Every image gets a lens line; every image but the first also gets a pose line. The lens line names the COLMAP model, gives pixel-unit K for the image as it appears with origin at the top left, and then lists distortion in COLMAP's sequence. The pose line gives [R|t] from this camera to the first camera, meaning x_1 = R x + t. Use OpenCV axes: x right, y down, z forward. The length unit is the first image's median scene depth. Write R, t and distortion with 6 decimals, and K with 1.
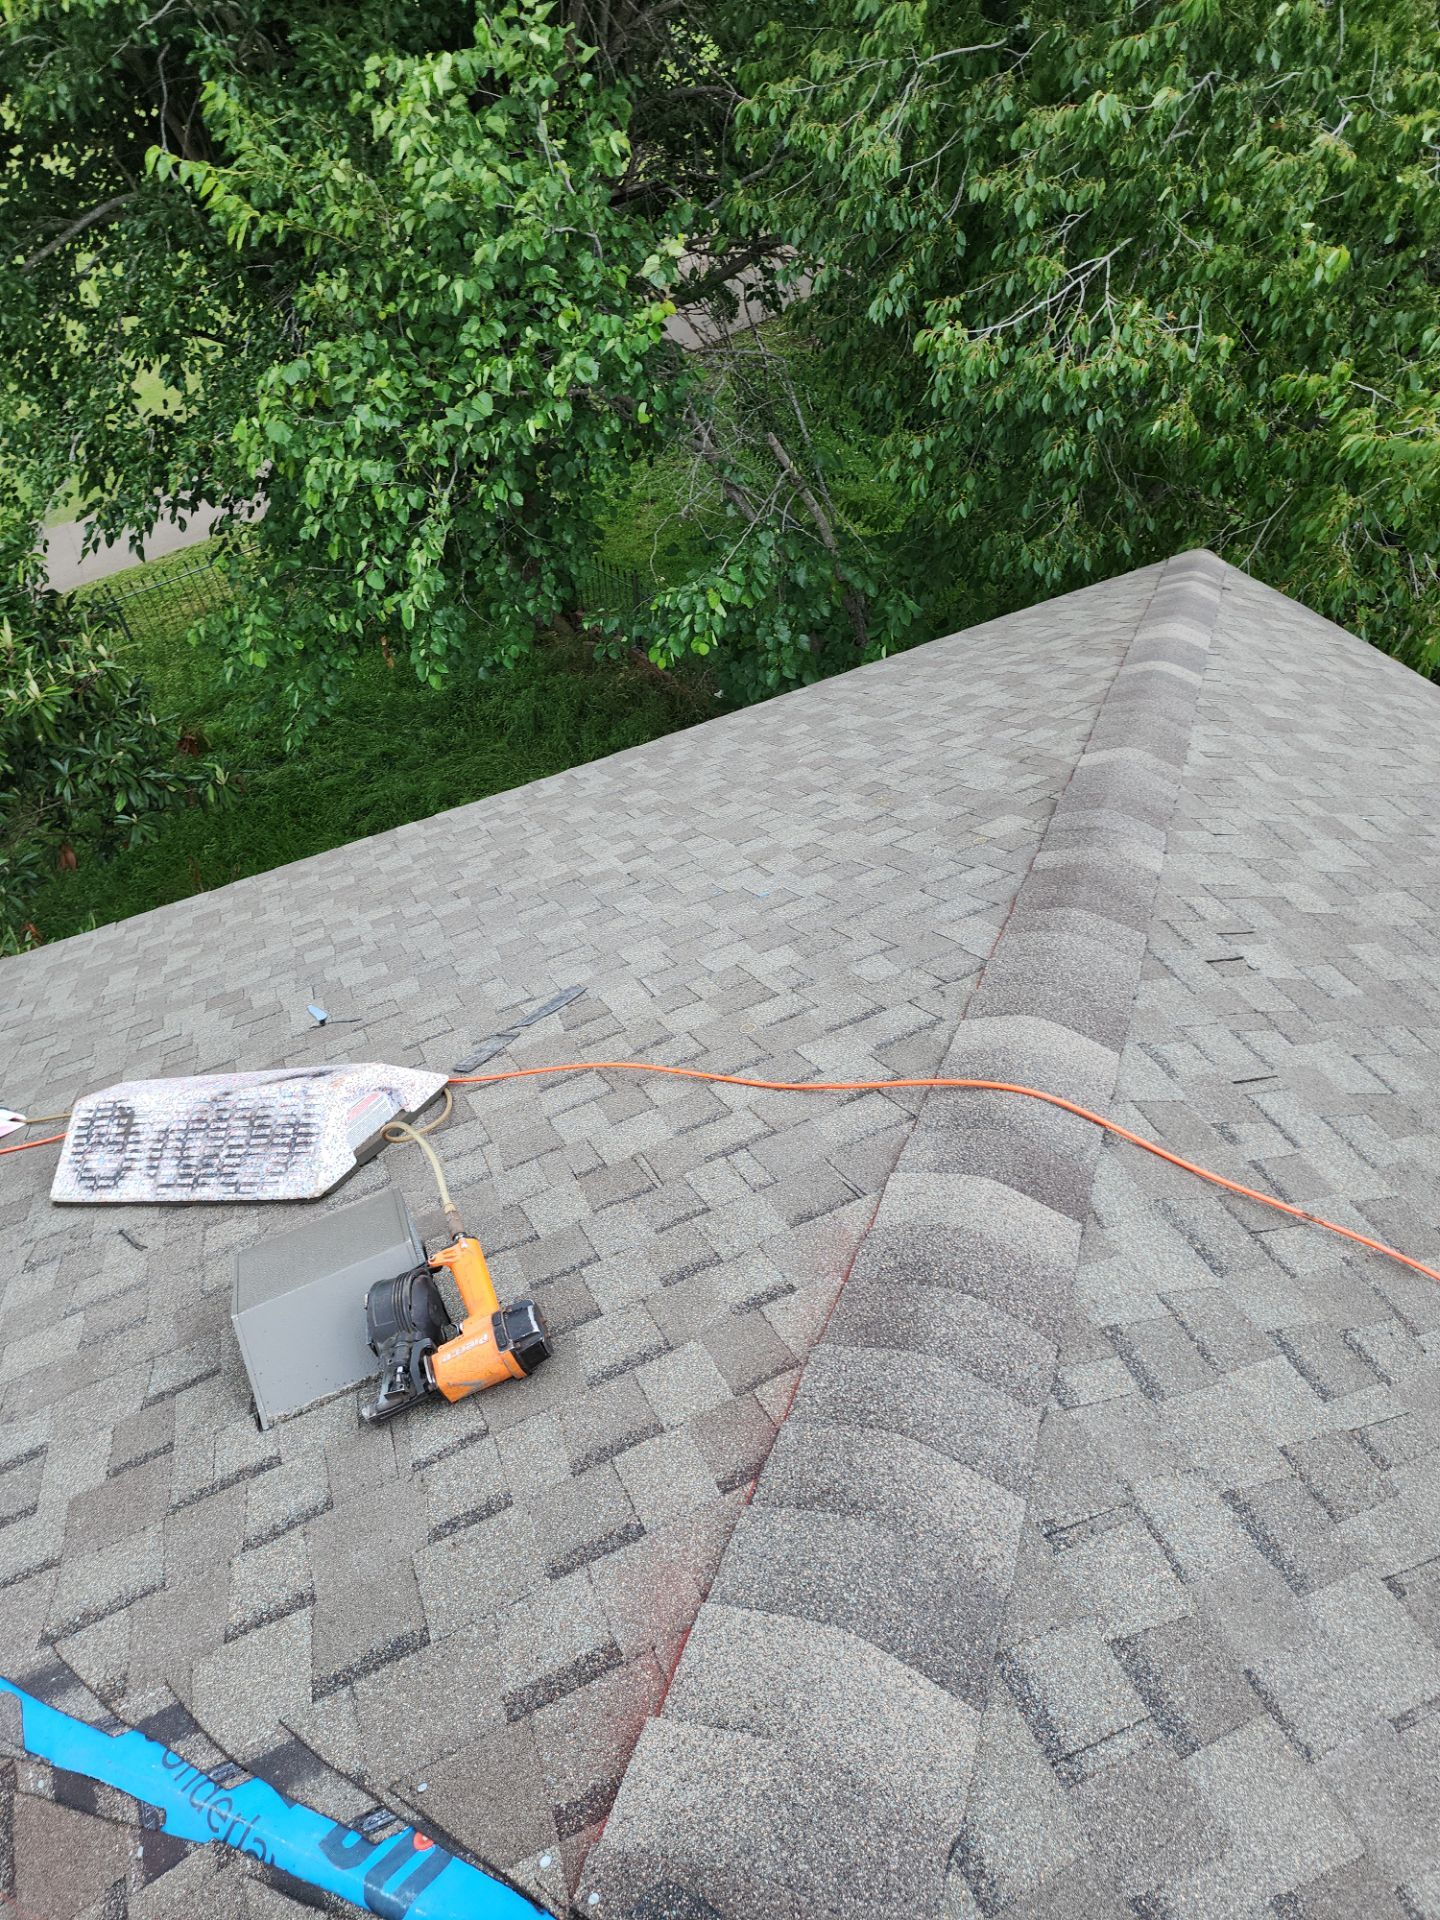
lens RADIAL K [[1095.8, 0, 685.5], [0, 1095.8, 958.1], [0, 0, 1]] dist [0.021753, -0.018879]
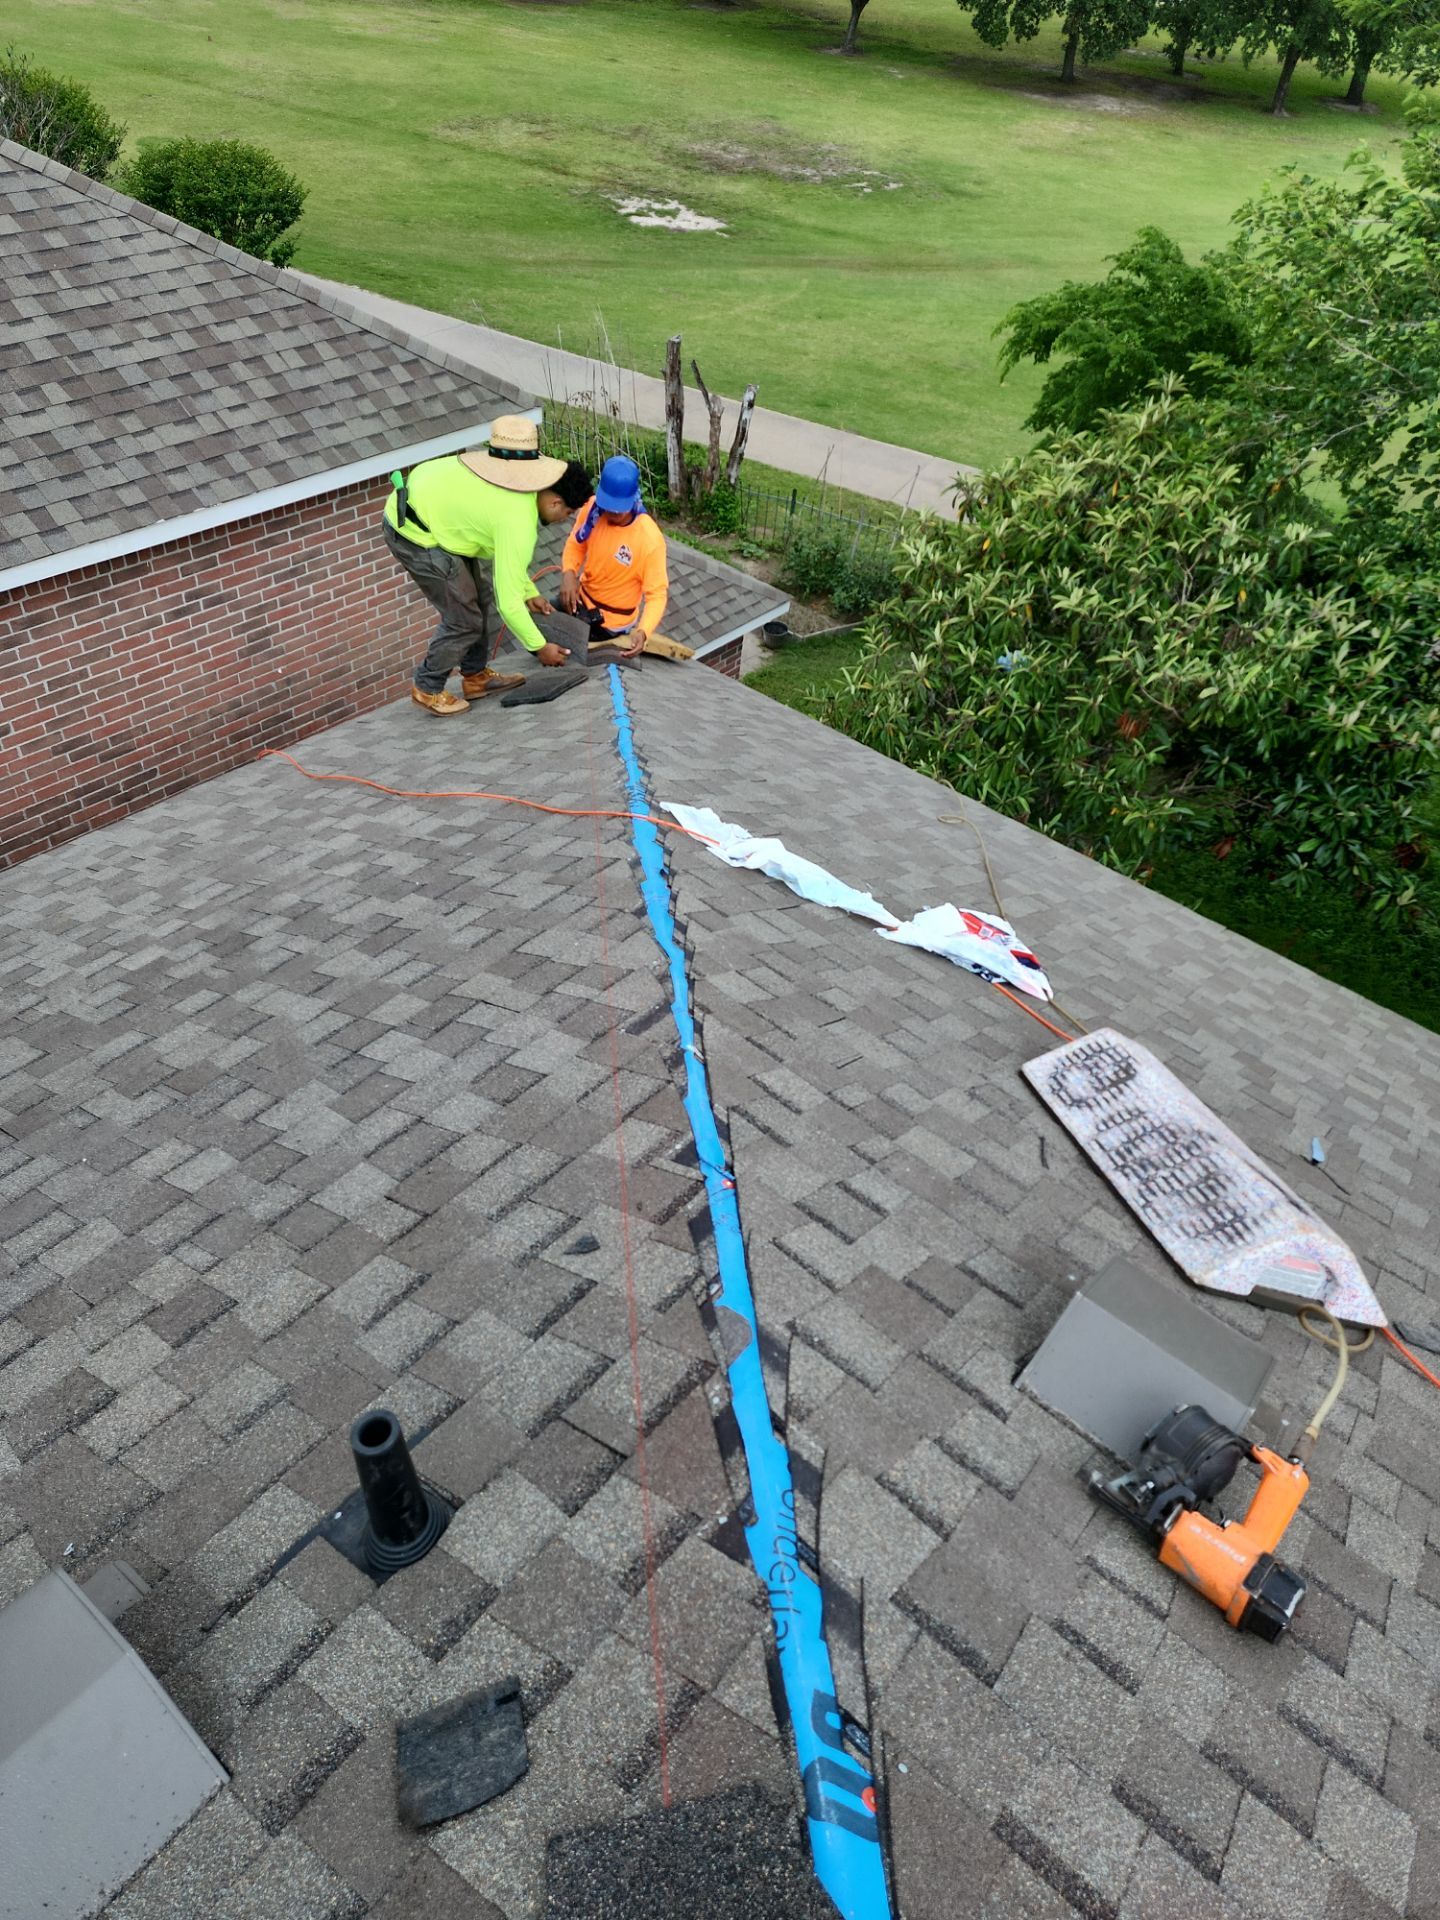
lens RADIAL K [[1095.8, 0, 685.5], [0, 1095.8, 958.1], [0, 0, 1]] dist [0.021753, -0.018879]
pose [[0.442265, 0.721434, -0.532856, -0.222782], [-0.740272, 0.629052, 0.237256, 0.139904], [0.506359, 0.289528, 0.812265, -0.080543]]
